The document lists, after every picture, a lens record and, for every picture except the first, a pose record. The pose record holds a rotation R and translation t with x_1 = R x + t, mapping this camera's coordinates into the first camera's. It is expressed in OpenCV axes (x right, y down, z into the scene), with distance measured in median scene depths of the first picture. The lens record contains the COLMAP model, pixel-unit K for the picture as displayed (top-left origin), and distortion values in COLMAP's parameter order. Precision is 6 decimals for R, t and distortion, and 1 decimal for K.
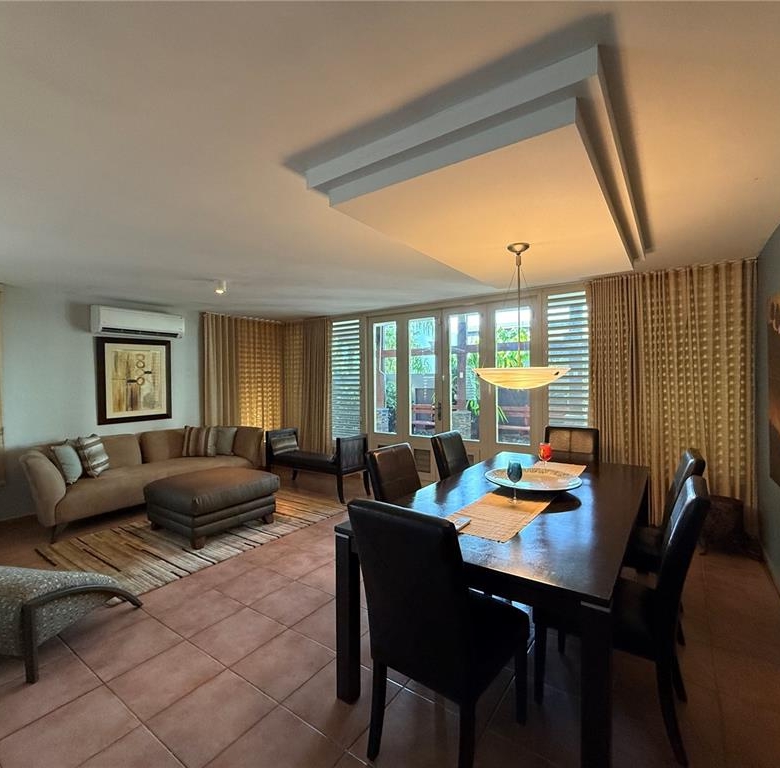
lens RADIAL K [[407.9, 0, 387.5], [0, 407.9, 384.0], [0, 0, 1]] dist [-0.001430, 0.000631]
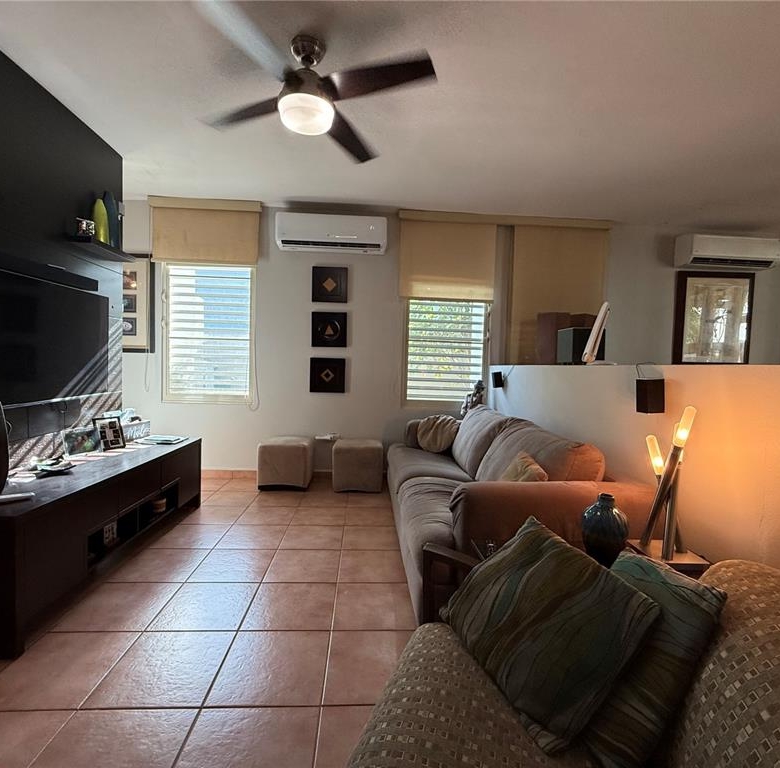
lens RADIAL K [[407.9, 0, 387.5], [0, 407.9, 384.0], [0, 0, 1]] dist [-0.001430, 0.000631]
pose [[0.623488, 0.060301, -0.779504, -0.410760], [-0.044577, 0.998141, 0.041560, 0.134398], [0.780561, 0.008836, 0.625017, -0.084392]]
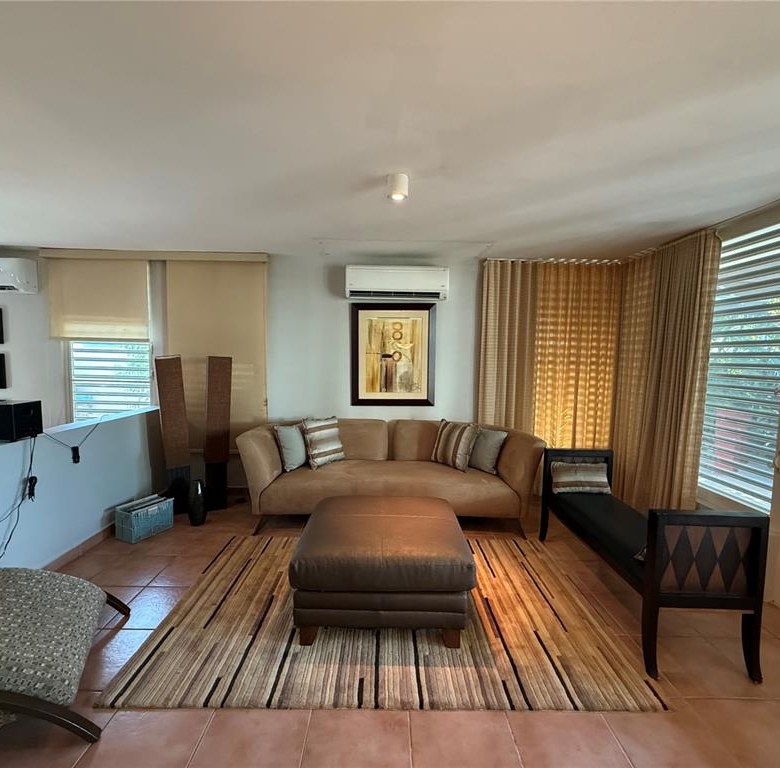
lens RADIAL K [[407.9, 0, 387.5], [0, 407.9, 384.0], [0, 0, 1]] dist [-0.001430, 0.000631]
pose [[0.583243, 0.080805, -0.808269, 0.041213], [-0.033759, 0.996591, 0.075271, -0.014193], [0.811596, -0.016615, 0.583983, 0.581505]]
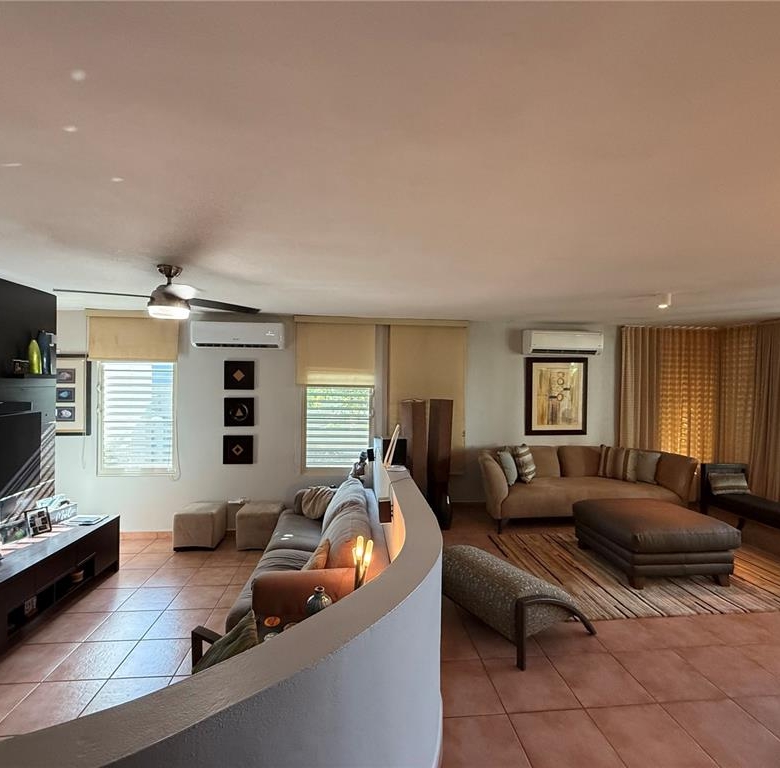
lens RADIAL K [[407.9, 0, 387.5], [0, 407.9, 384.0], [0, 0, 1]] dist [-0.001430, 0.000631]
pose [[0.651265, 0.021722, -0.758540, -0.107537], [-0.029235, 0.999566, 0.003524, -0.036315], [0.758287, 0.019881, 0.651617, -0.033918]]
